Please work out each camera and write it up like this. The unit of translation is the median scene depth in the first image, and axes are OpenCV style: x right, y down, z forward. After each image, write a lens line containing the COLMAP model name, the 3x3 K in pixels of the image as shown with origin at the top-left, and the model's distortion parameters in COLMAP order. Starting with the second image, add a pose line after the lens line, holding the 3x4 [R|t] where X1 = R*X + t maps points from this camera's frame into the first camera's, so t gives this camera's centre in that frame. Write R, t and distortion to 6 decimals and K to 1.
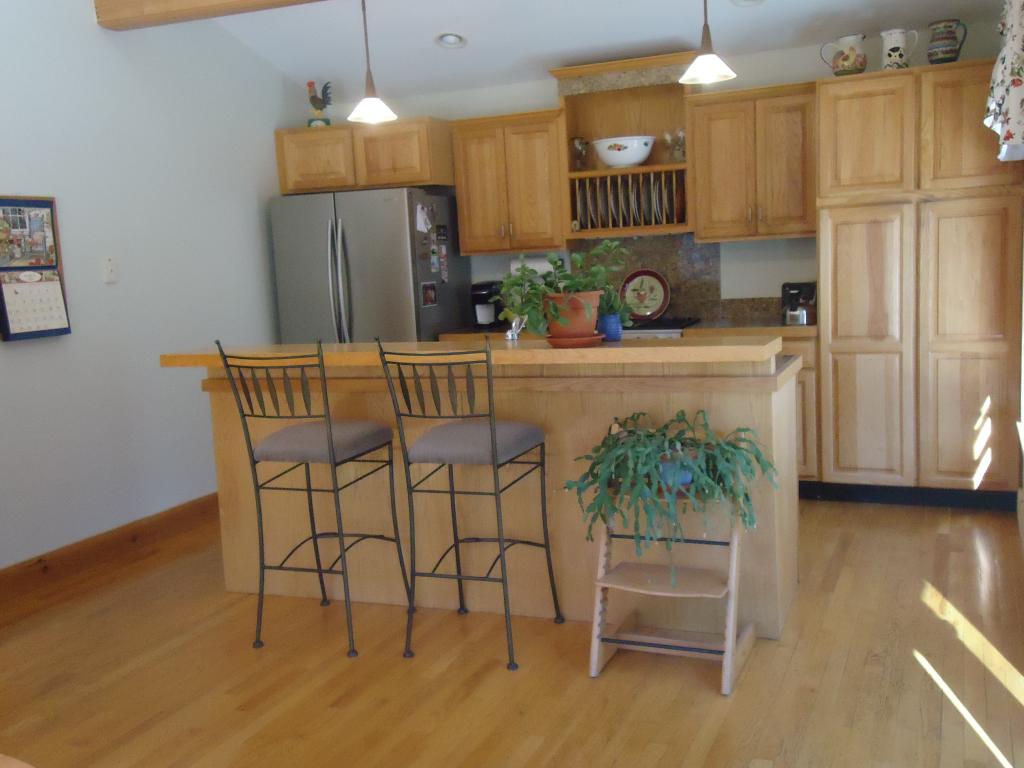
lens RADIAL K [[1004.9, 0, 508.4], [0, 1004.9, 391.0], [0, 0, 1]] dist [0.083518, 0.000000]
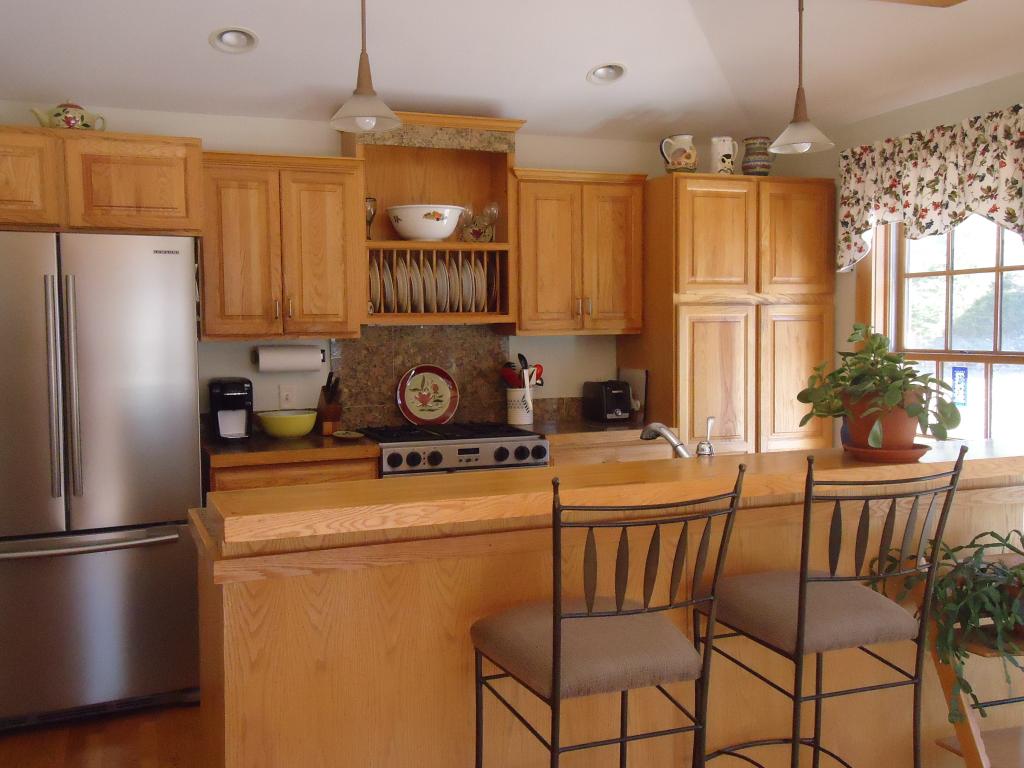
lens RADIAL K [[1004.9, 0, 511.8], [0, 1004.9, 374.9], [0, 0, 1]] dist [0.083518, 0.000000]
pose [[0.721667, 0.007136, 0.692204, -0.472451], [0.072407, 0.993684, -0.085733, -0.045475], [-0.688443, 0.111991, 0.716592, 0.447826]]
